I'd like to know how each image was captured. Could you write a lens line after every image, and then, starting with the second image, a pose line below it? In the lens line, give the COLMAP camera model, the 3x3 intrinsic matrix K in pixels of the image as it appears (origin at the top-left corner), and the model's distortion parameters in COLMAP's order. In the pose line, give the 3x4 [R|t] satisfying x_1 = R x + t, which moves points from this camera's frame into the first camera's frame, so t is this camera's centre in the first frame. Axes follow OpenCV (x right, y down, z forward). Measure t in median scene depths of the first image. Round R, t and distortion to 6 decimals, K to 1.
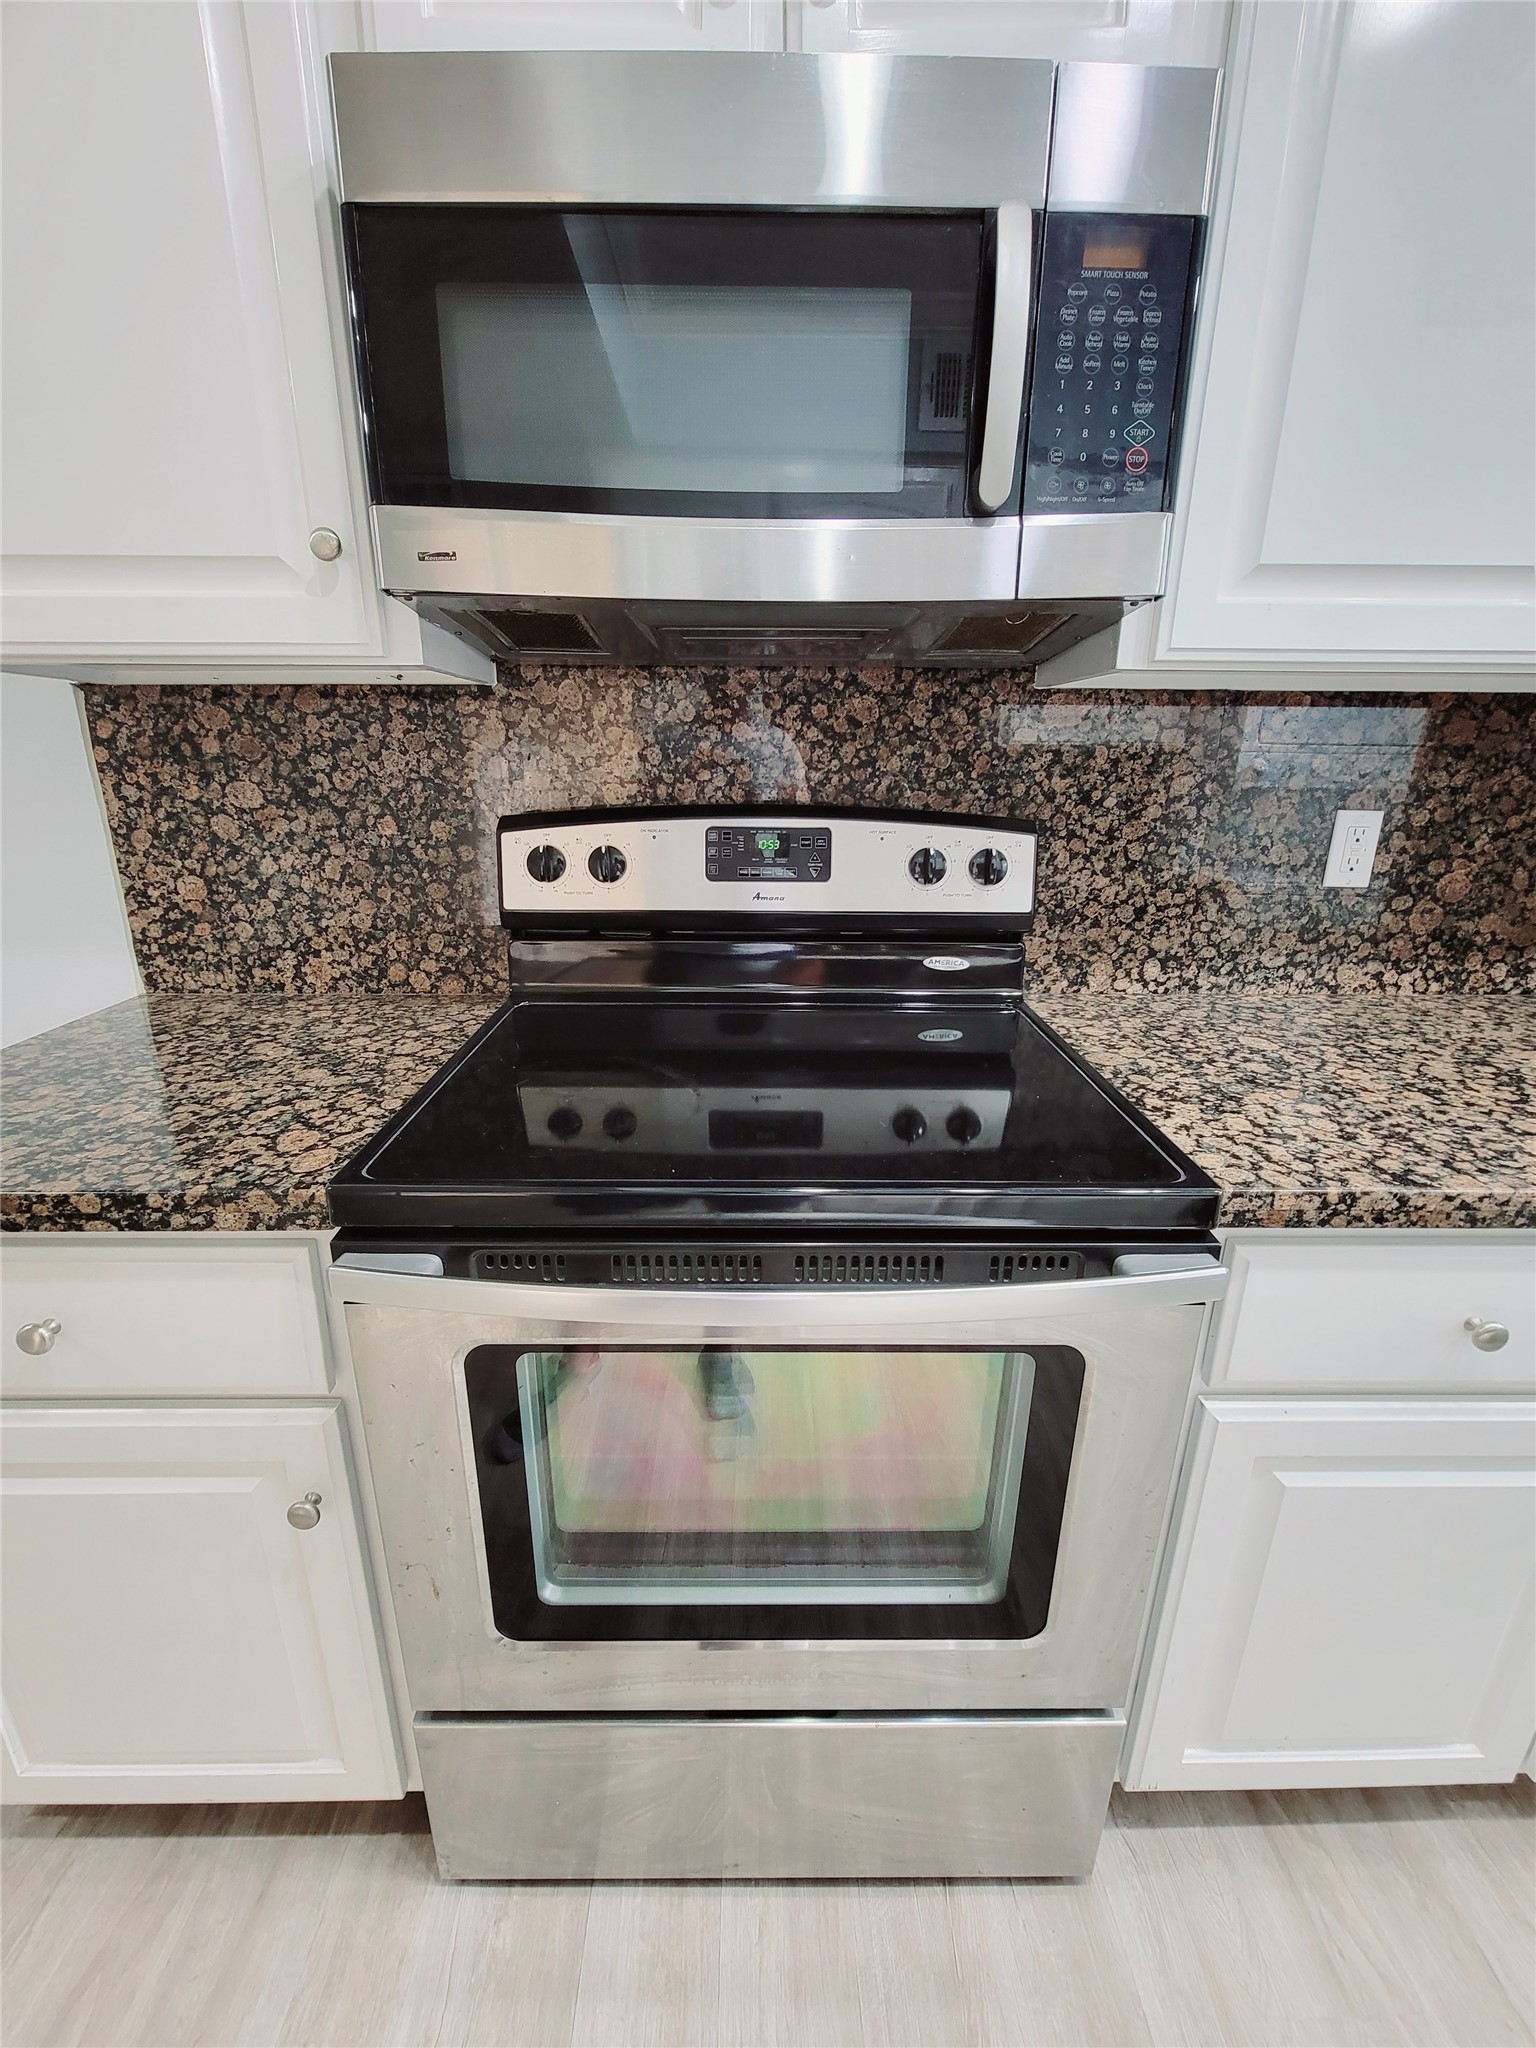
lens RADIAL K [[834.4, 0, 759.3], [0, 834.4, 1013.6], [0, 0, 1]] dist [-0.001827, -0.001903]
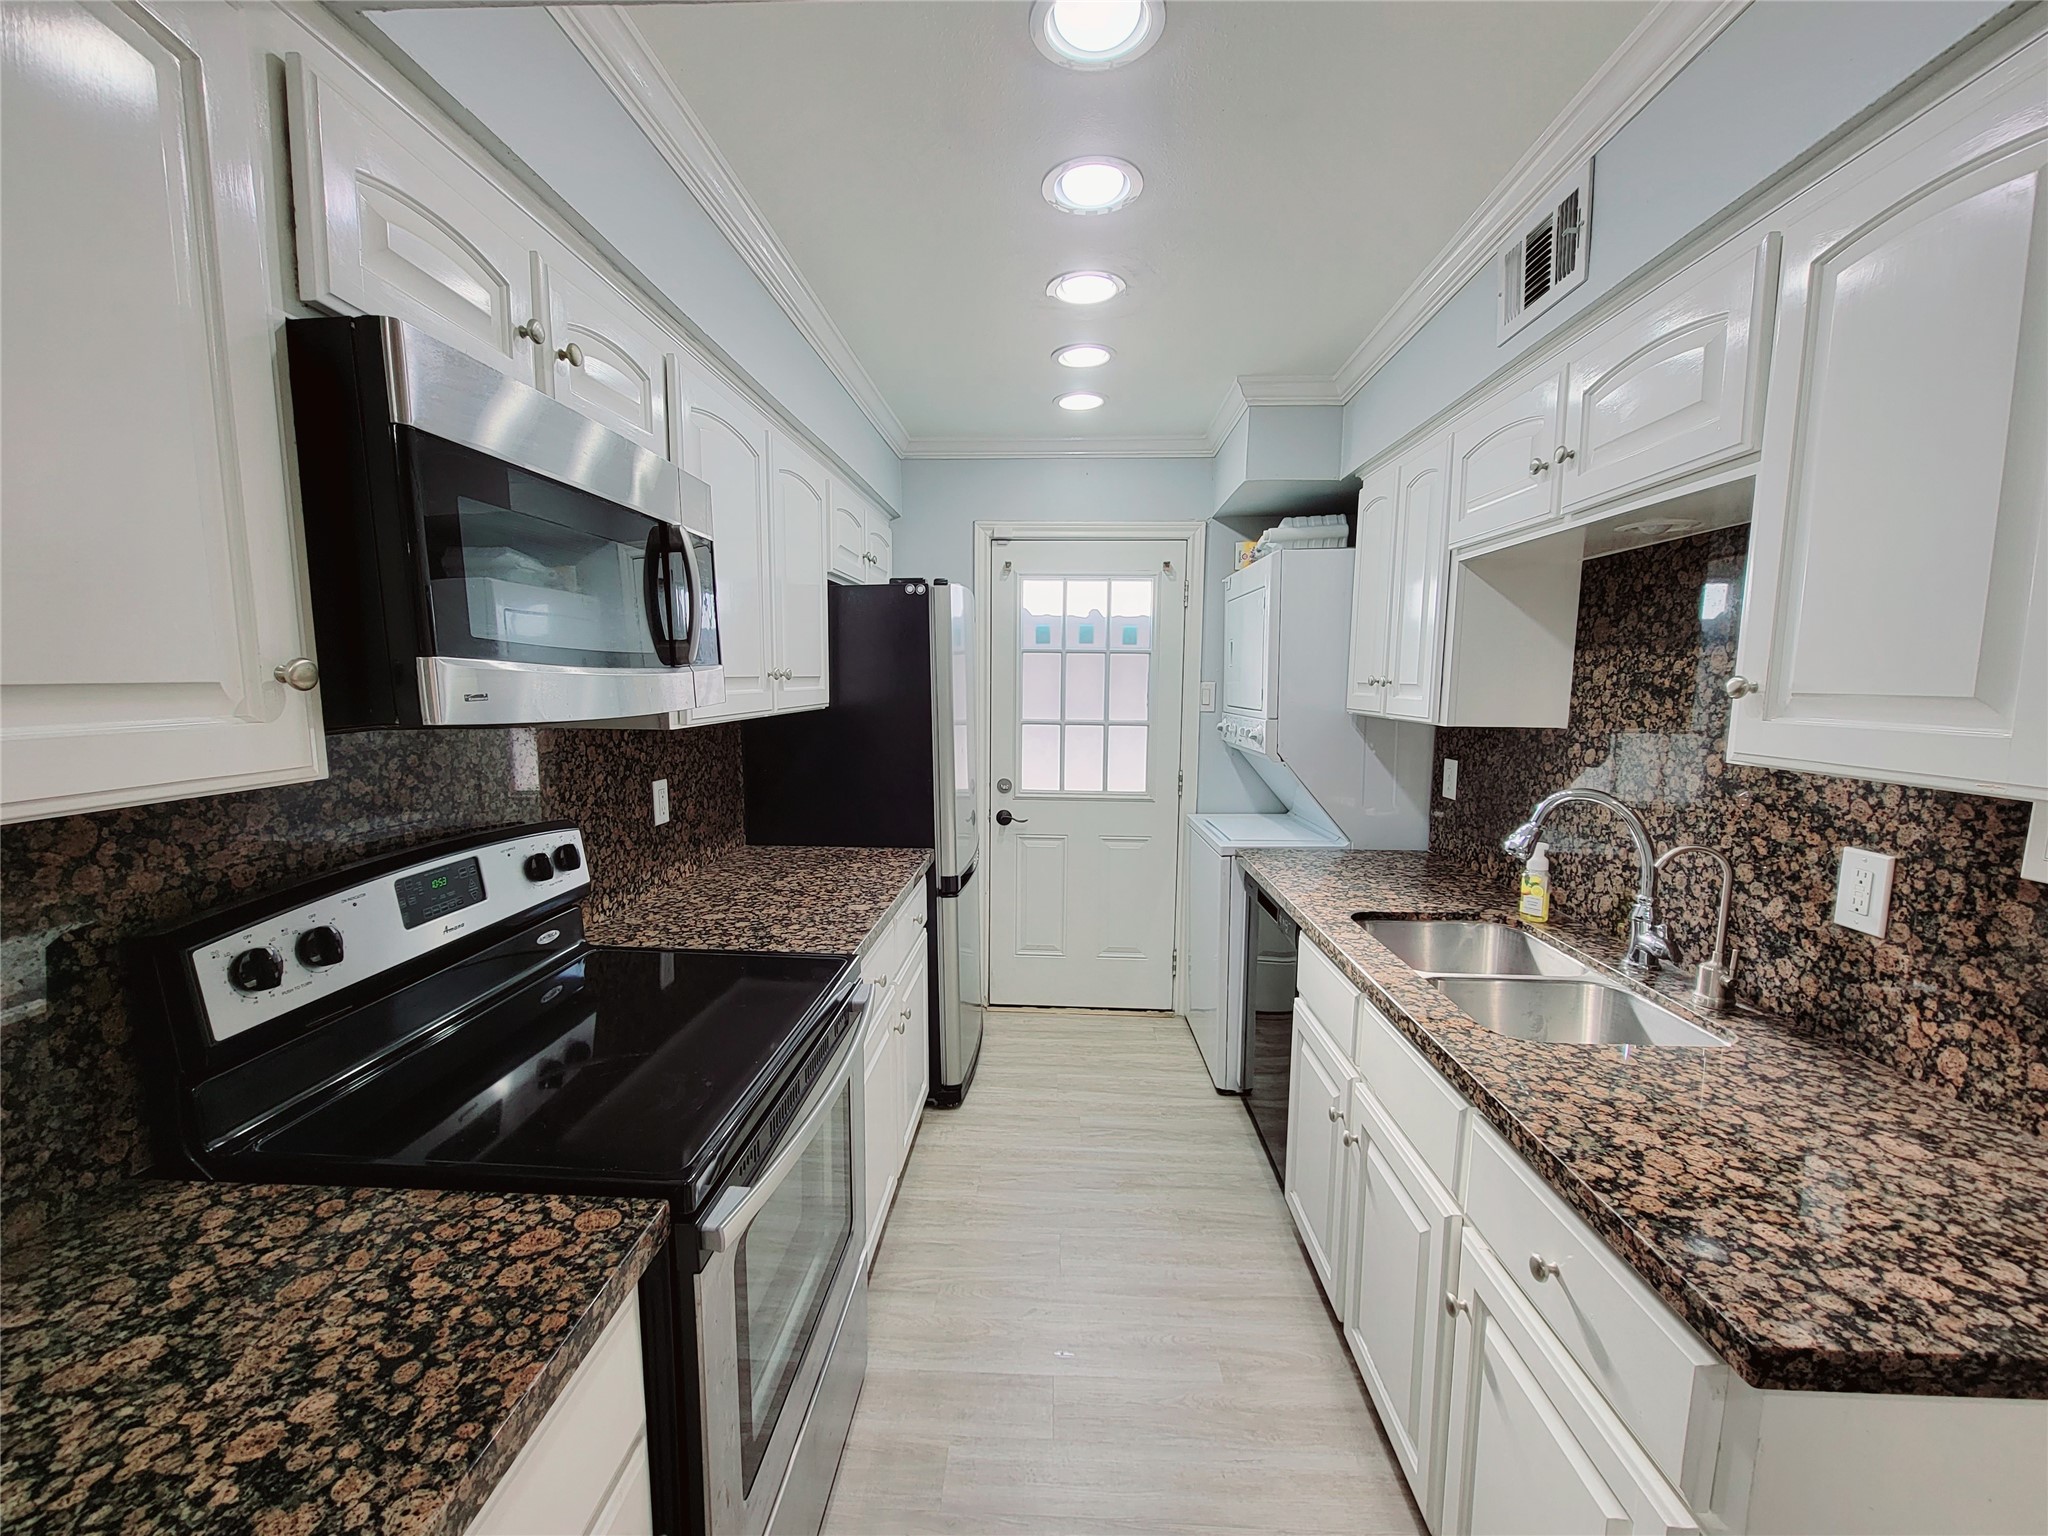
lens RADIAL K [[834.4, 0, 1015.4], [0, 834.4, 777.7], [0, 0, 1]] dist [-0.001827, -0.001903]
pose [[0.067496, -0.127014, 0.989602, -0.973882], [0.290956, 0.951257, 0.102247, -0.217388], [-0.954353, 0.281030, 0.101161, 0.117196]]
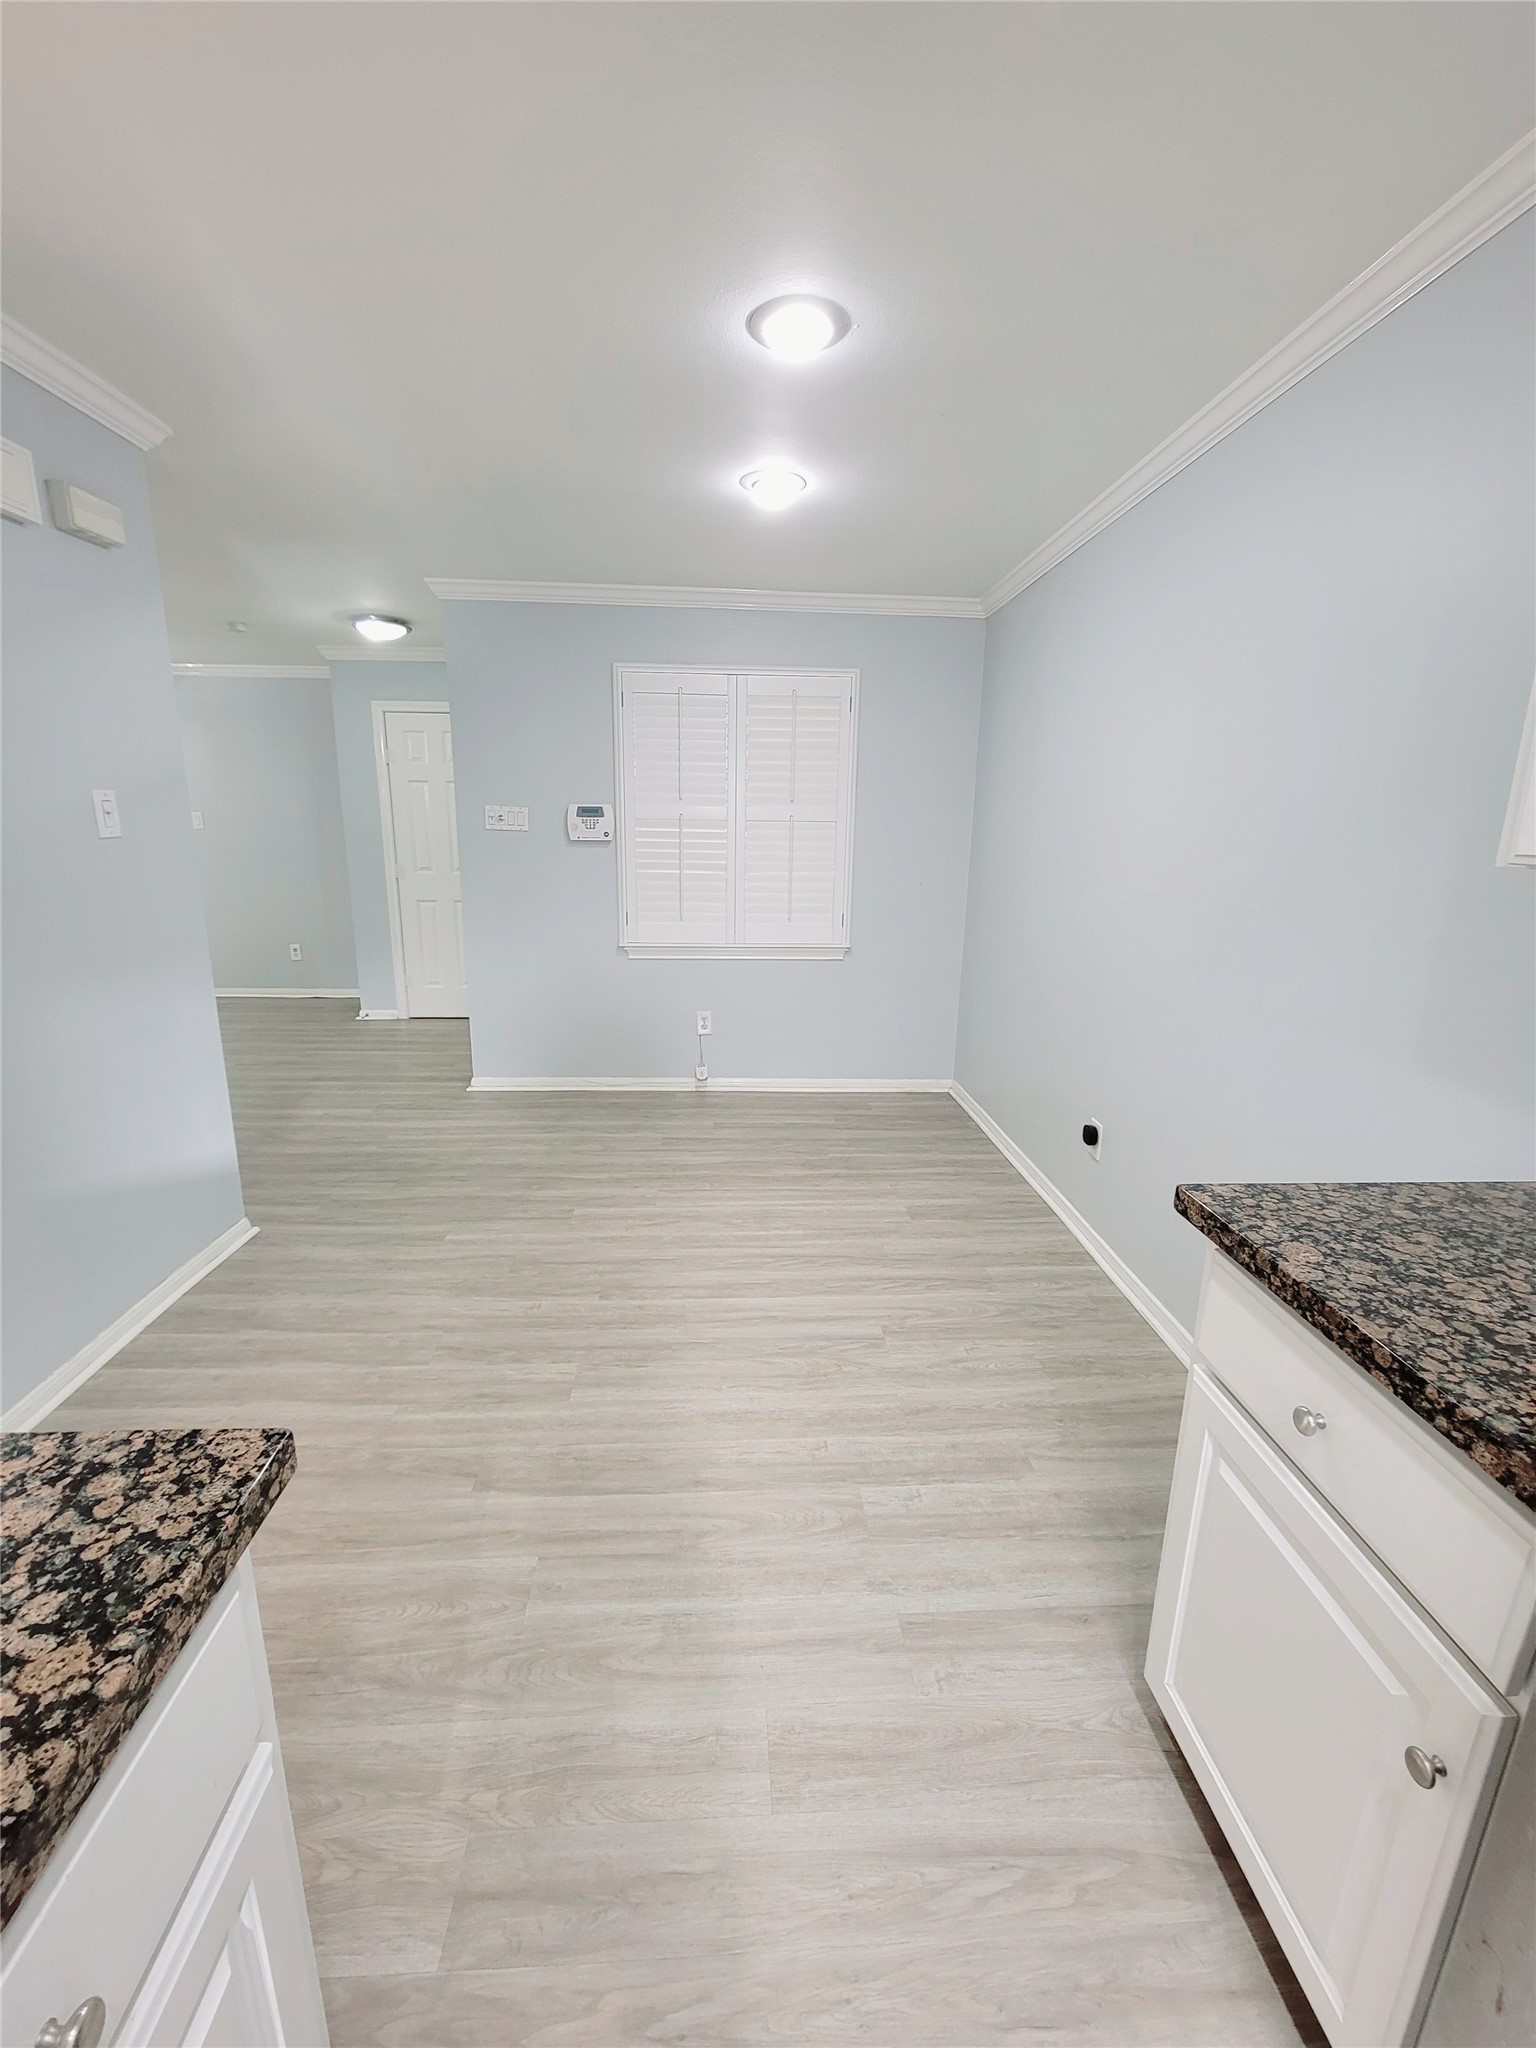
lens RADIAL K [[834.4, 0, 754.2], [0, 834.4, 1009.3], [0, 0, 1]] dist [-0.001827, -0.001903]
pose [[0.032377, 0.216436, -0.975760, 0.110202], [-0.308787, 0.930677, 0.196190, -0.103904], [0.950580, 0.294950, 0.096965, -0.048372]]
